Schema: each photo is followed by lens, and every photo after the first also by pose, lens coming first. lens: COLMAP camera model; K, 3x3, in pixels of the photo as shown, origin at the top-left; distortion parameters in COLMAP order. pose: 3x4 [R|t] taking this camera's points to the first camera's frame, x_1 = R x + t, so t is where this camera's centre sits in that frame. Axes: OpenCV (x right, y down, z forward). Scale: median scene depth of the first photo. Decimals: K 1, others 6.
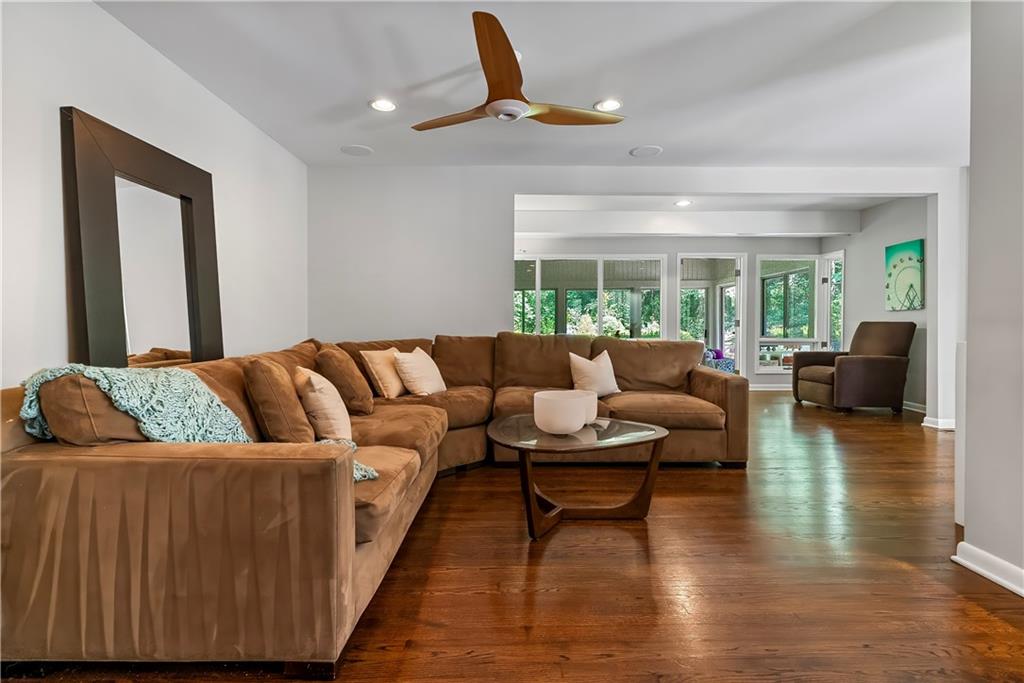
lens RADIAL K [[500.3, 0, 512.1], [0, 500.3, 327.5], [0, 0, 1]] dist [-0.001510, -0.000110]
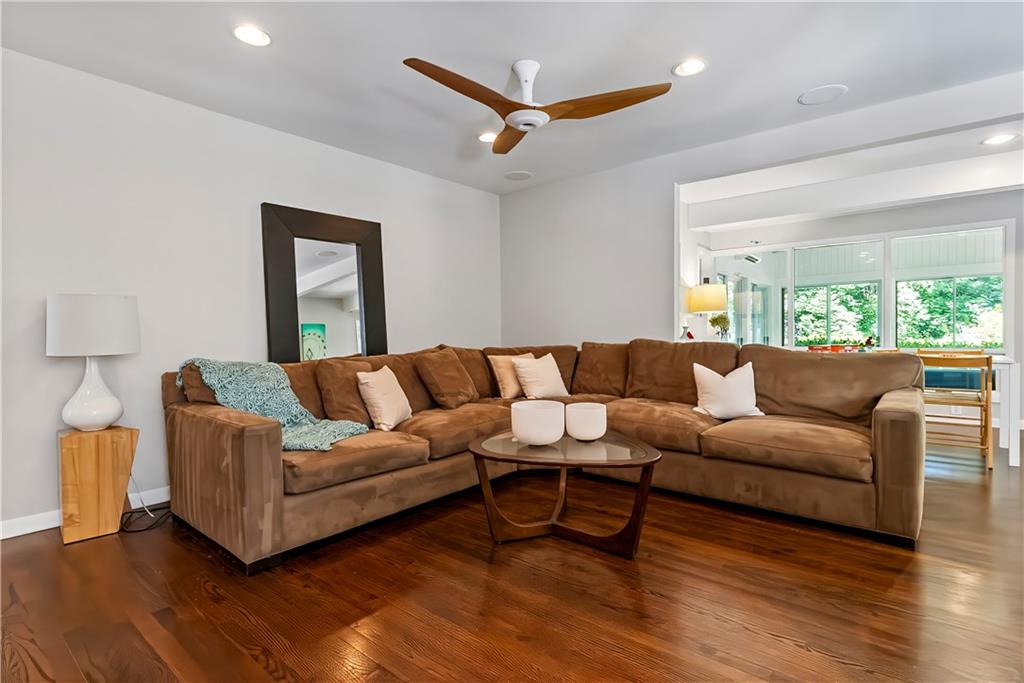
lens RADIAL K [[506.3, 0, 512.0], [0, 506.3, 341.5], [0, 0, 1]] dist [0.003010, 0.000796]
pose [[0.758854, 0.006243, -0.651231, 0.493710], [0.005409, 0.999859, 0.015887, -0.003345], [0.651239, -0.015579, 0.758713, 0.156170]]
